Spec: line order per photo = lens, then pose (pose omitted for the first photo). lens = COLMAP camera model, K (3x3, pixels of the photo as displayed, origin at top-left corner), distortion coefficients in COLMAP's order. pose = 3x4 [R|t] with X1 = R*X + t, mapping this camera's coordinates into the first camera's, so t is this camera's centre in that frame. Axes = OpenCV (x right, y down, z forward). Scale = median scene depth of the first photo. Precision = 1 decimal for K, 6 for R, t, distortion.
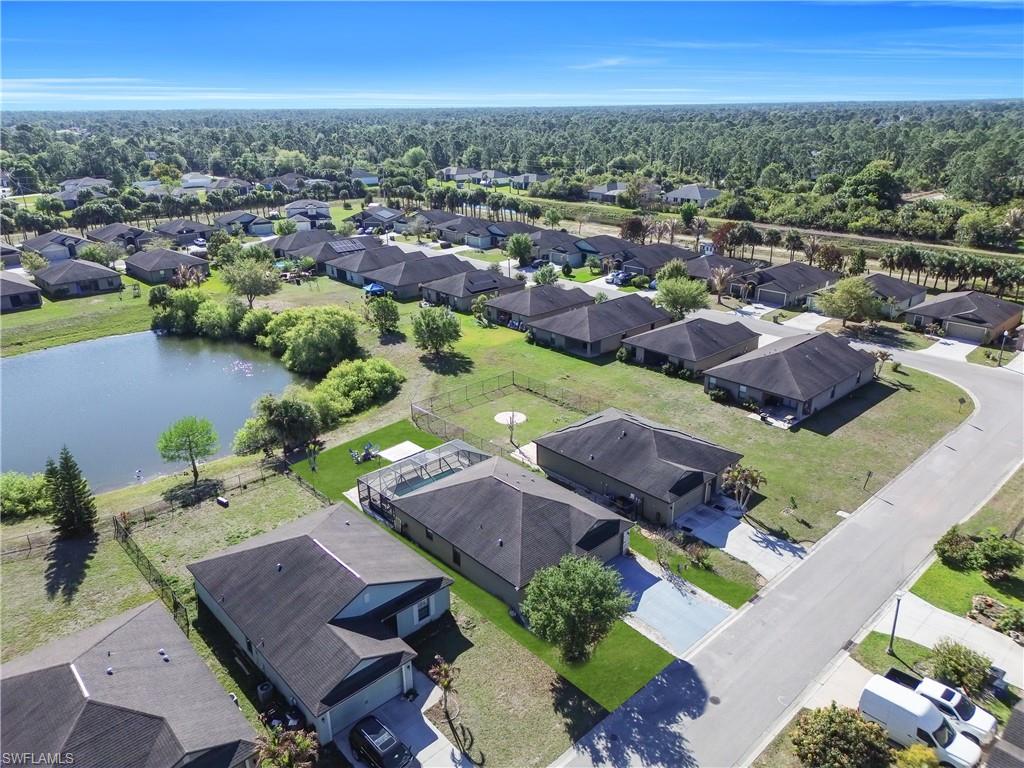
lens RADIAL K [[713.4, 0, 510.0], [0, 713.4, 388.1], [0, 0, 1]] dist [0.065075, -0.064127]
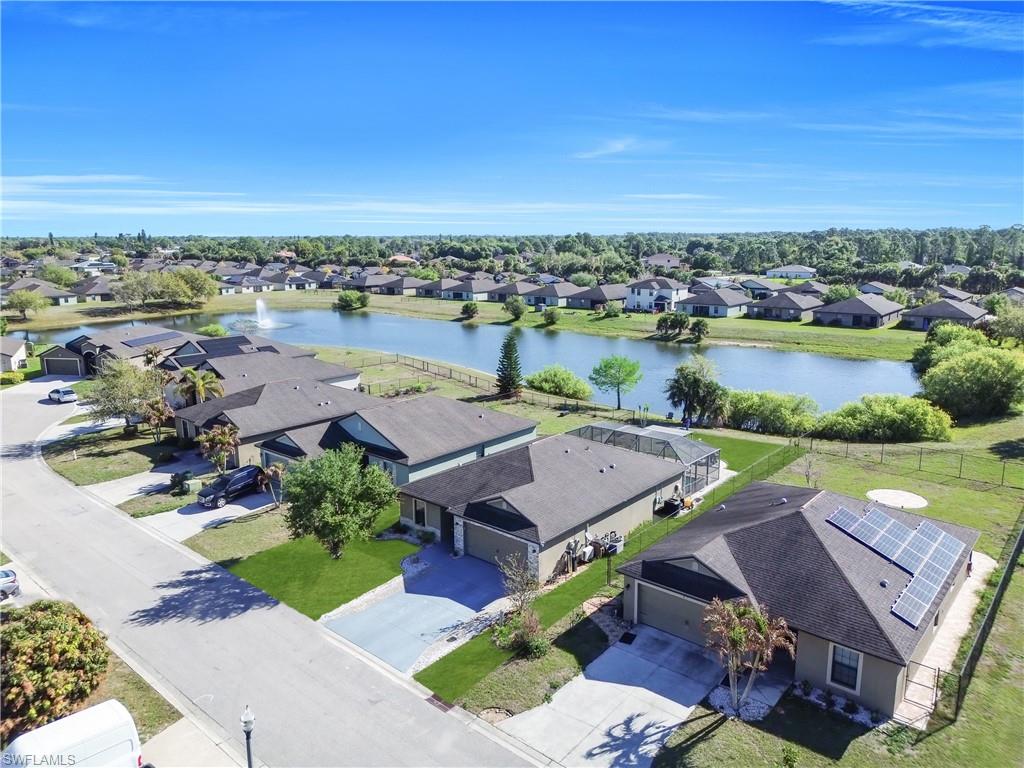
lens RADIAL K [[713.4, 0, 510.0], [0, 713.4, 388.1], [0, 0, 1]] dist [0.065075, -0.064127]
pose [[0.109954, 0.213752, -0.970680, 0.517402], [-0.357718, 0.919671, 0.161998, -0.024188], [0.927334, 0.329417, 0.177584, 0.541798]]
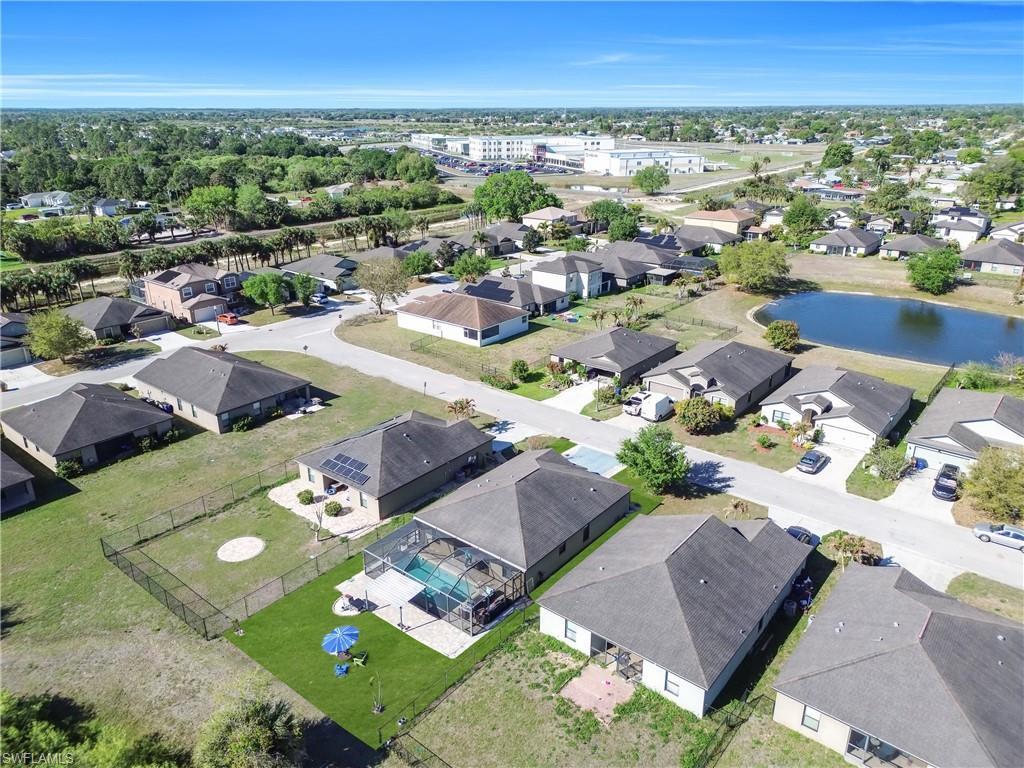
lens RADIAL K [[713.4, 0, 510.0], [0, 713.4, 388.1], [0, 0, 1]] dist [0.065075, -0.064127]
pose [[-0.139573, -0.350411, 0.926138, -0.645457], [0.369430, 0.849336, 0.377027, -0.266752], [-0.918717, 0.394766, 0.010908, 0.650807]]
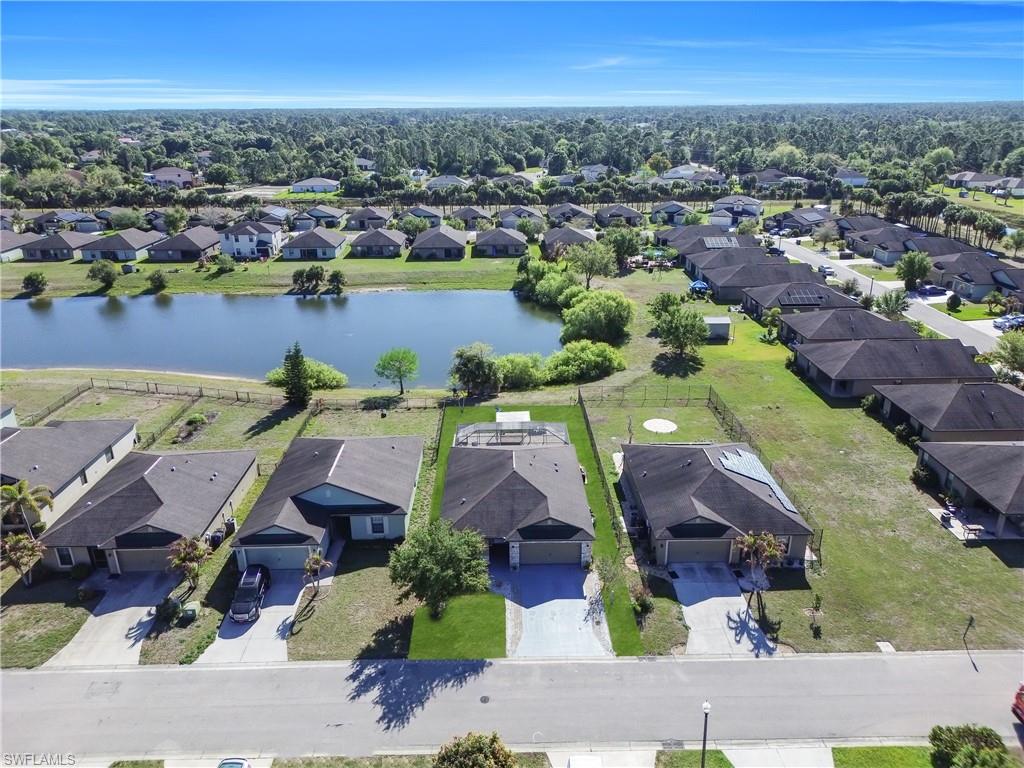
lens RADIAL K [[713.4, 0, 510.0], [0, 713.4, 388.1], [0, 0, 1]] dist [0.065075, -0.064127]
pose [[0.744820, 0.246947, -0.619888, 0.426127], [-0.243013, 0.965586, 0.092674, -0.046497], [0.621440, 0.081615, 0.779199, 0.104151]]
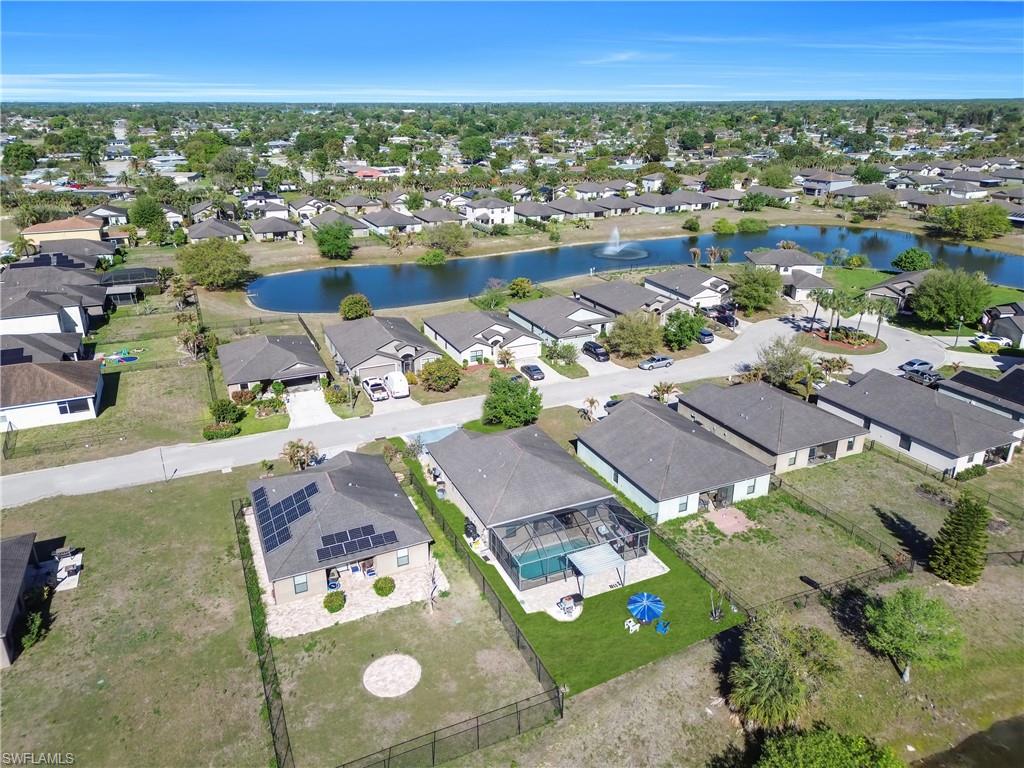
lens RADIAL K [[713.4, 0, 510.0], [0, 713.4, 388.1], [0, 0, 1]] dist [0.065075, -0.064127]
pose [[-0.948159, -0.105983, 0.299605, -0.225399], [0.127884, 0.735813, 0.665000, -0.471775], [-0.290932, 0.668840, -0.684114, 1.170322]]
